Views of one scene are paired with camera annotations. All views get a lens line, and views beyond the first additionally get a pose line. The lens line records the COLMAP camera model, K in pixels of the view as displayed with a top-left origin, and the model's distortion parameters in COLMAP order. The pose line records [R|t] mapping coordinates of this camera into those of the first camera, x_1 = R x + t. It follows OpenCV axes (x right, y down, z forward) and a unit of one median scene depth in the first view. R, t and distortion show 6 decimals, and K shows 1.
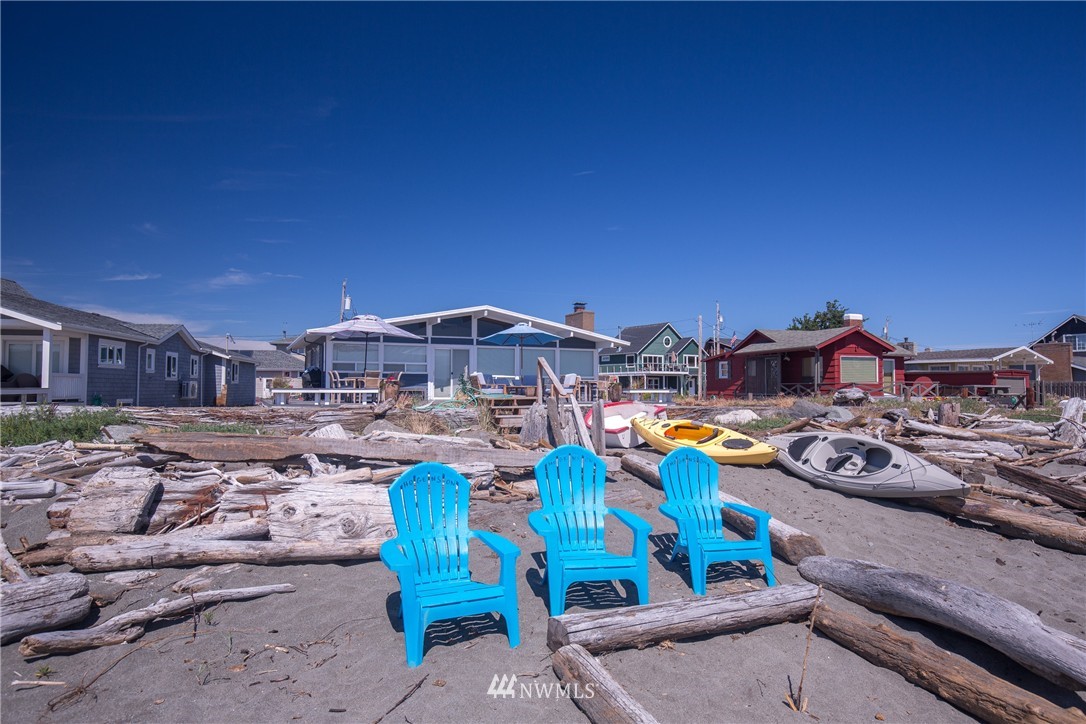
lens RADIAL K [[665.6, 0, 543.0], [0, 665.6, 362.0], [0, 0, 1]] dist [-0.001700, -0.000455]
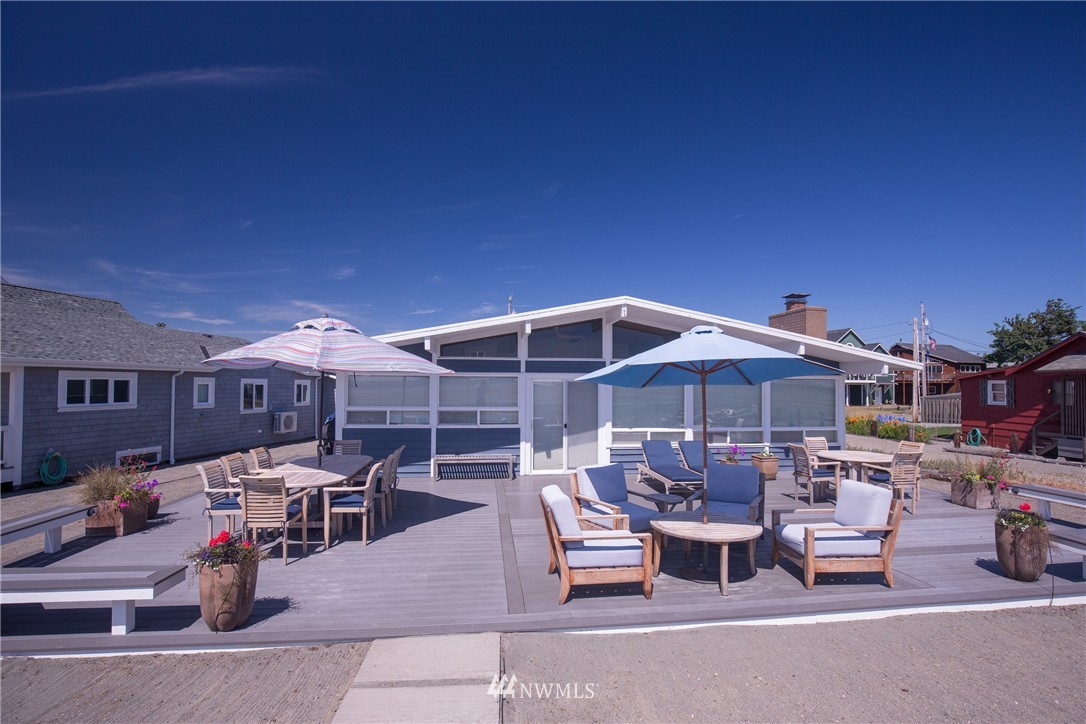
lens RADIAL K [[511.0, 0, 543.0], [0, 511.0, 362.0], [0, 0, 1]] dist [-0.034750, 0.000219]
pose [[0.949846, -0.010559, -0.312539, -0.022191], [0.008475, 0.999932, -0.008028, -0.031317], [0.312603, 0.004977, 0.949871, 0.586569]]
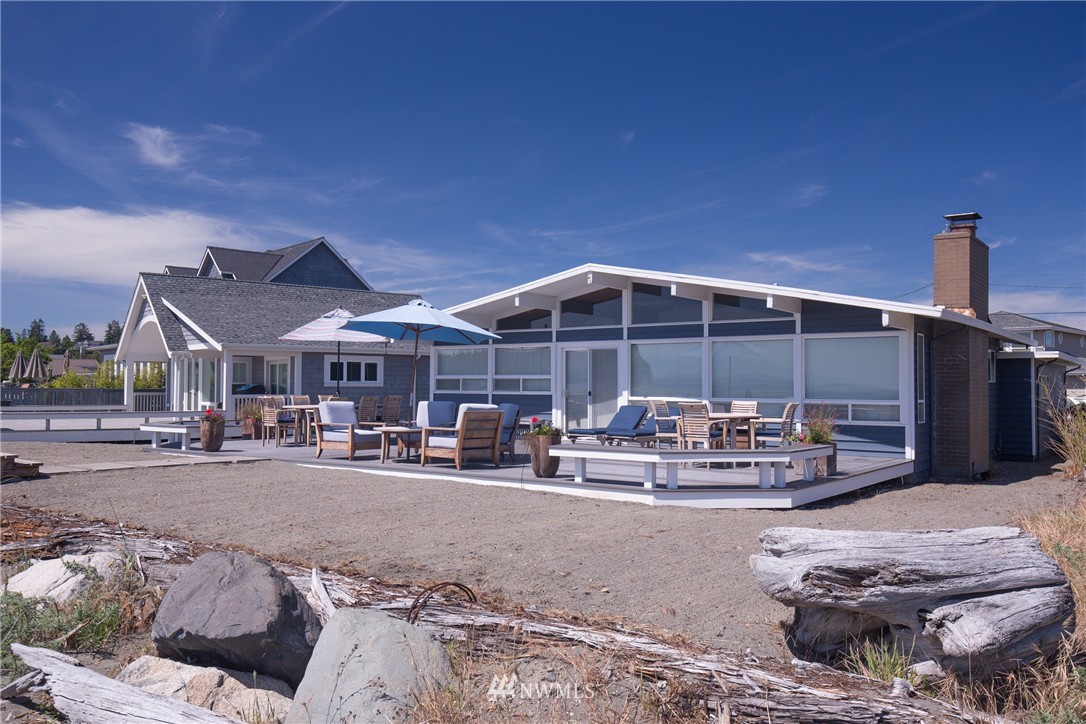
lens RADIAL K [[930.0, 0, 543.0], [0, 930.0, 362.0], [0, 0, 1]] dist [0.003514, 0.000509]
pose [[0.436804, -0.026542, -0.899165, 0.527541], [0.029495, 0.999450, -0.015174, 0.001668], [0.899073, -0.019893, 0.437347, 0.621990]]
